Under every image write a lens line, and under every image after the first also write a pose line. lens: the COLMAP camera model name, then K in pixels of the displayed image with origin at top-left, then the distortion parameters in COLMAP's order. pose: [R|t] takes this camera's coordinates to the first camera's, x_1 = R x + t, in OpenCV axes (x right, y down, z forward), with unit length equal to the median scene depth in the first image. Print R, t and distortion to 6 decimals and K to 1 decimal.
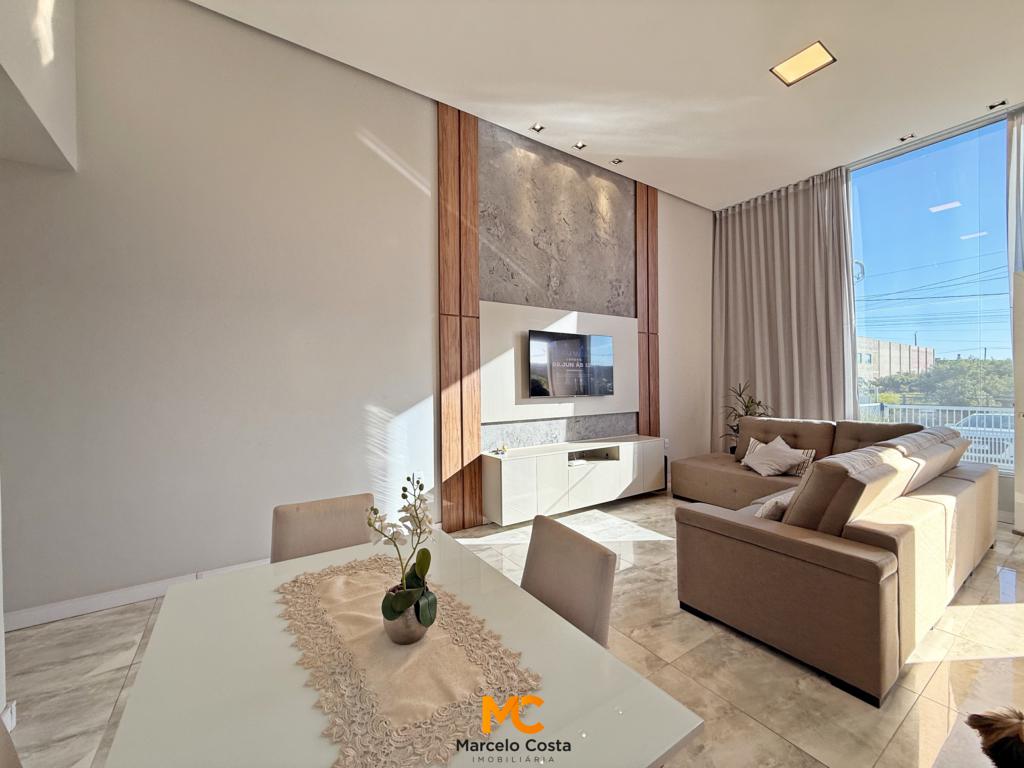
lens RADIAL K [[404.1, 0, 512.8], [0, 404.1, 381.7], [0, 0, 1]] dist [-0.000179, -0.000028]
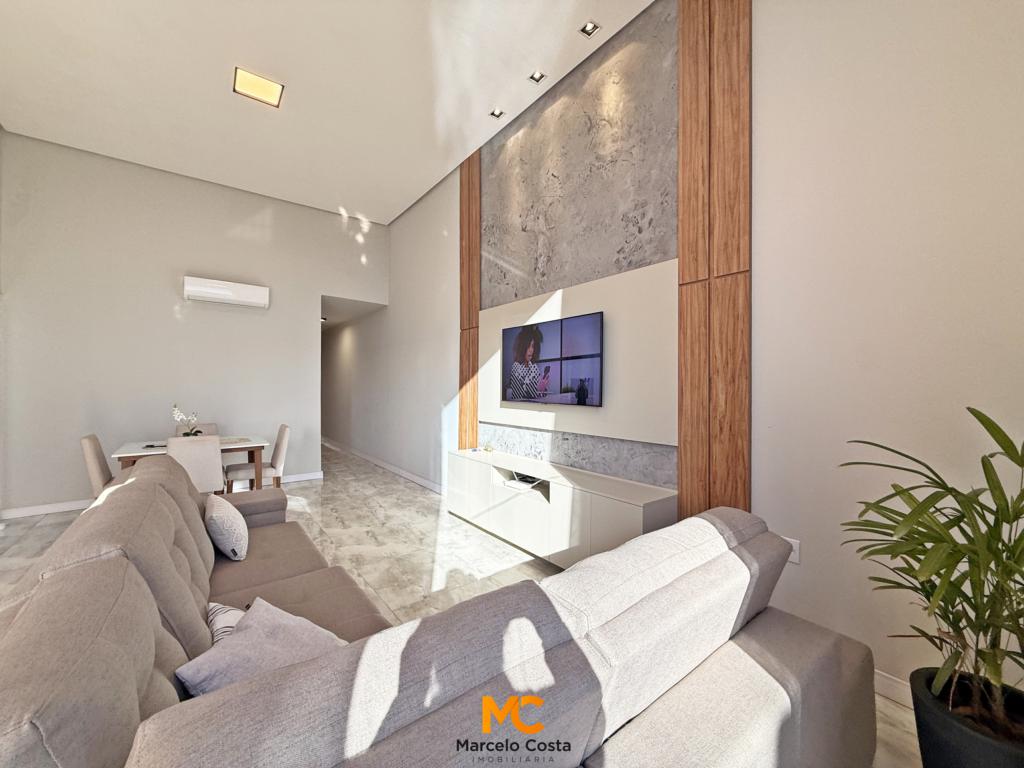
lens RADIAL K [[410.1, 0, 511.8], [0, 410.1, 382.3], [0, 0, 1]] dist [0.000667, 0.000007]
pose [[0.067362, 0.001716, -0.997727, 0.886735], [-0.001420, 0.999998, 0.001624, -0.004992], [0.997728, 0.001307, 0.067364, 0.849937]]
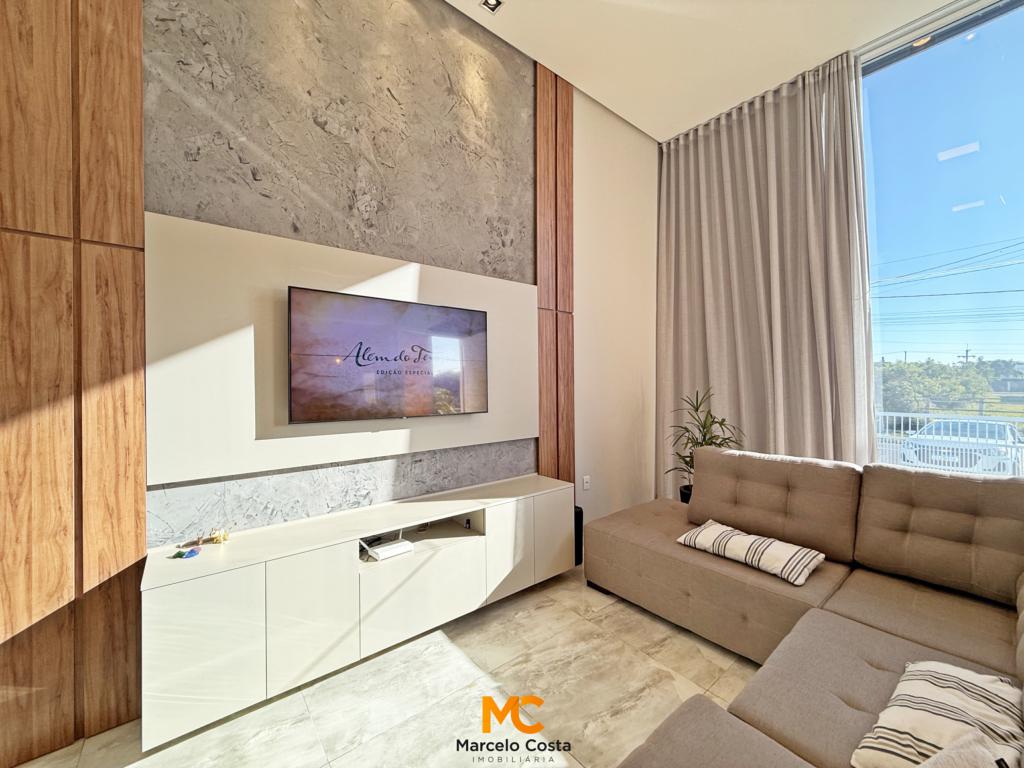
lens RADIAL K [[410.1, 0, 511.8], [0, 410.1, 382.3], [0, 0, 1]] dist [0.000667, 0.000007]
pose [[0.994968, 0.002796, 0.100154, 0.231367], [-0.003050, 0.999993, 0.002379, -0.012022], [-0.100146, -0.002672, 0.994969, 0.425247]]
